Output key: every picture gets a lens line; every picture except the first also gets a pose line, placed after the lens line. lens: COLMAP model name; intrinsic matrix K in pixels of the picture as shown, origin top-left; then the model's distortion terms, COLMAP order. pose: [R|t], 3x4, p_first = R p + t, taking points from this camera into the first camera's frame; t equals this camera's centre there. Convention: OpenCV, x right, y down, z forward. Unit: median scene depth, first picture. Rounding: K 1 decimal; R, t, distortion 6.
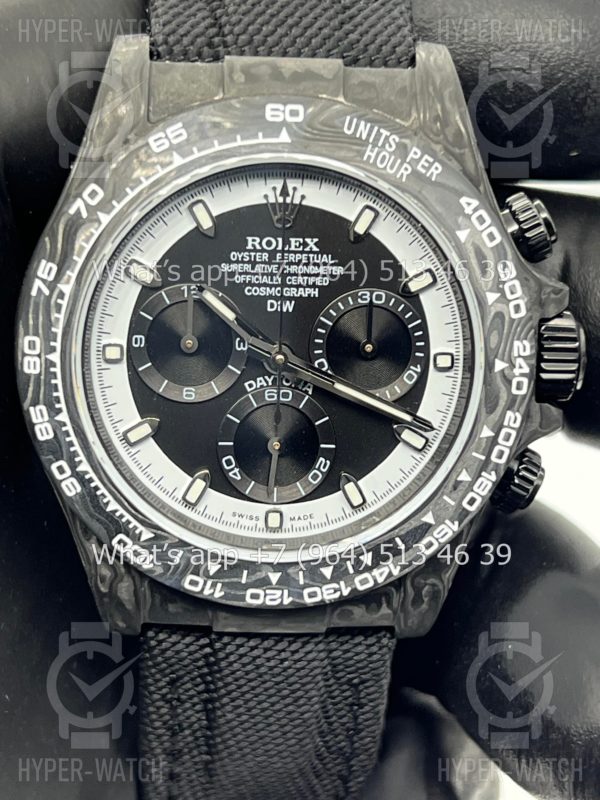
lens RADIAL K [[1875.2, 0, 300.0], [0, 1875.2, 400.0], [0, 0, 1]] dist [0.237432, -0.510176]
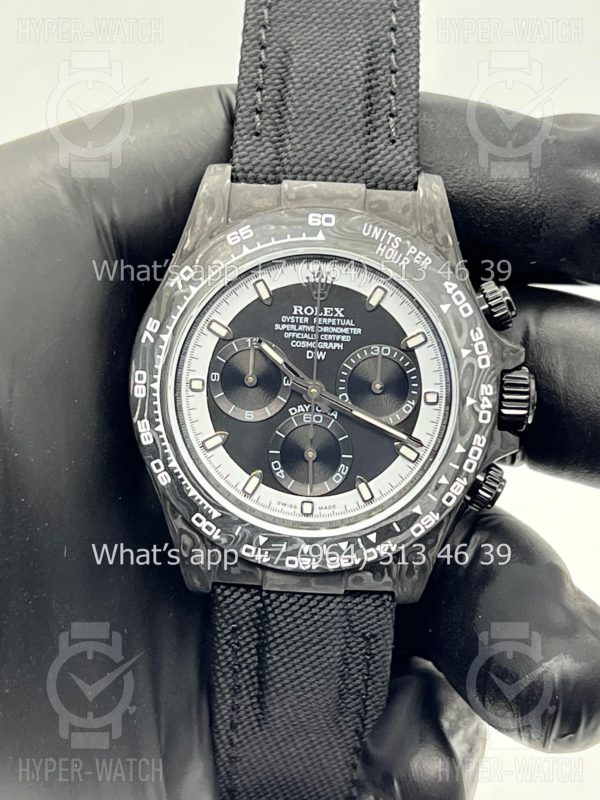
lens RADIAL K [[1875.2, 0, 300.0], [0, 1875.2, 400.0], [0, 0, 1]] dist [0.237432, -0.510176]
pose [[0.997065, 0.028670, -0.070983, 0.078833], [-0.033278, 0.997355, -0.064615, 0.075210], [0.068942, 0.066788, 0.995383, -0.403503]]
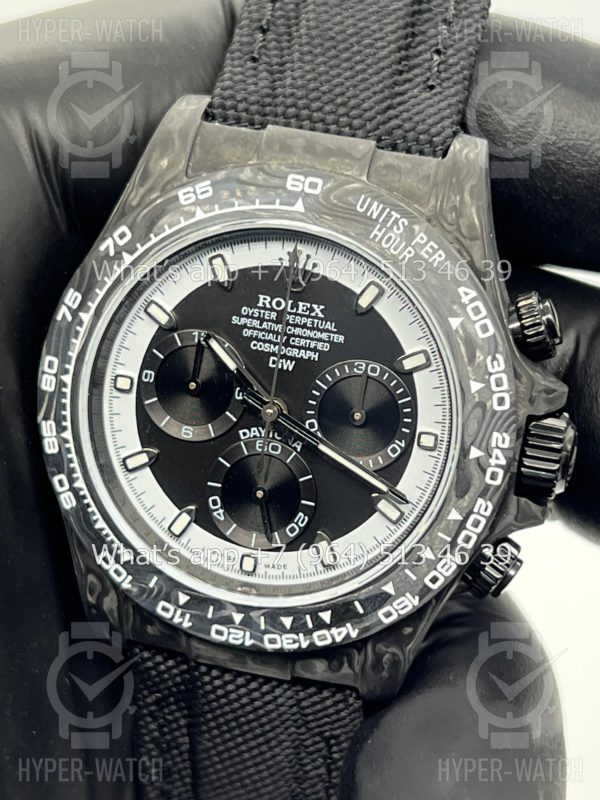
lens RADIAL K [[1875.2, 0, 300.0], [0, 1875.2, 400.0], [0, 0, 1]] dist [0.237432, -0.510176]
pose [[0.960794, 0.155127, -0.229803, 0.244926], [-0.161712, 0.986787, -0.009987, -0.021161], [0.225218, 0.046757, 0.973186, -0.022570]]
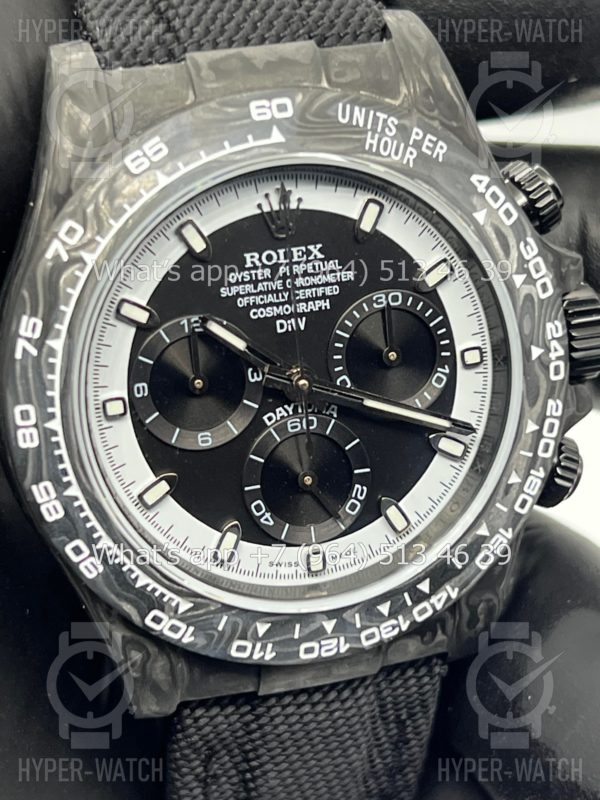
lens RADIAL K [[1875.2, 0, 300.0], [0, 1875.2, 400.0], [0, 0, 1]] dist [0.237432, -0.510176]
pose [[0.969095, -0.163276, 0.184919, -0.176393], [0.159424, 0.986568, 0.035616, -0.046005], [-0.188250, -0.005034, 0.982108, 0.125639]]
